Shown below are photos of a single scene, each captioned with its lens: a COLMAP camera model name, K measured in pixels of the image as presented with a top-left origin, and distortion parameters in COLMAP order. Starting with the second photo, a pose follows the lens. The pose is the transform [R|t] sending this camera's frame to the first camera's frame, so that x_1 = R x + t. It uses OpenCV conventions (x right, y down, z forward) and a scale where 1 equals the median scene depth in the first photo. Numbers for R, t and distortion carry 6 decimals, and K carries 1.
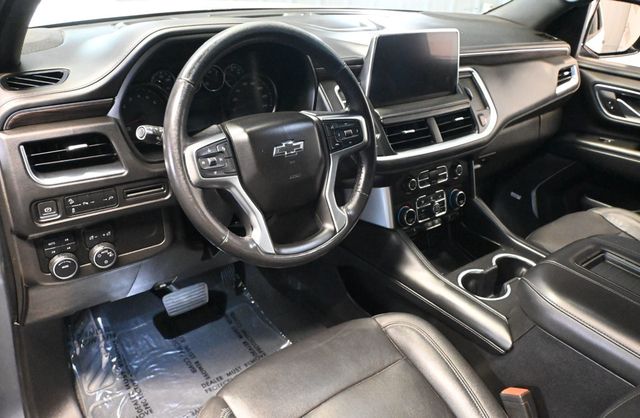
lens RADIAL K [[509.6, 0, 319.4], [0, 509.6, 212.0], [0, 0, 1]] dist [-0.023105, -0.008322]
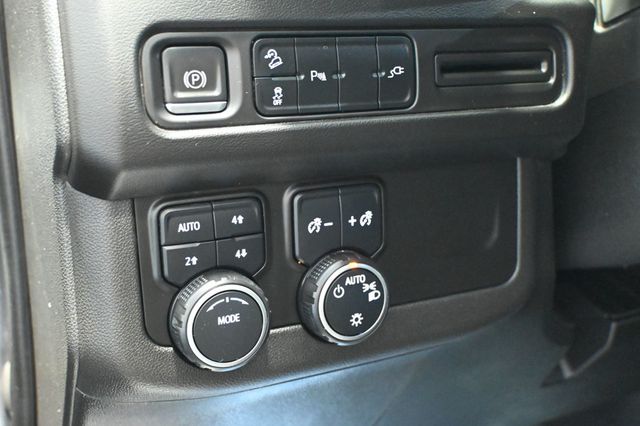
lens RADIAL K [[752.8, 0, 319.2], [0, 752.8, 212.3], [0, 0, 1]] dist [0.023422, 0.000000]
pose [[0.982746, -0.034496, -0.181715, -0.381085], [-0.012877, 0.967310, -0.253269, 0.153199], [0.184512, 0.251239, 0.950176, 0.618489]]
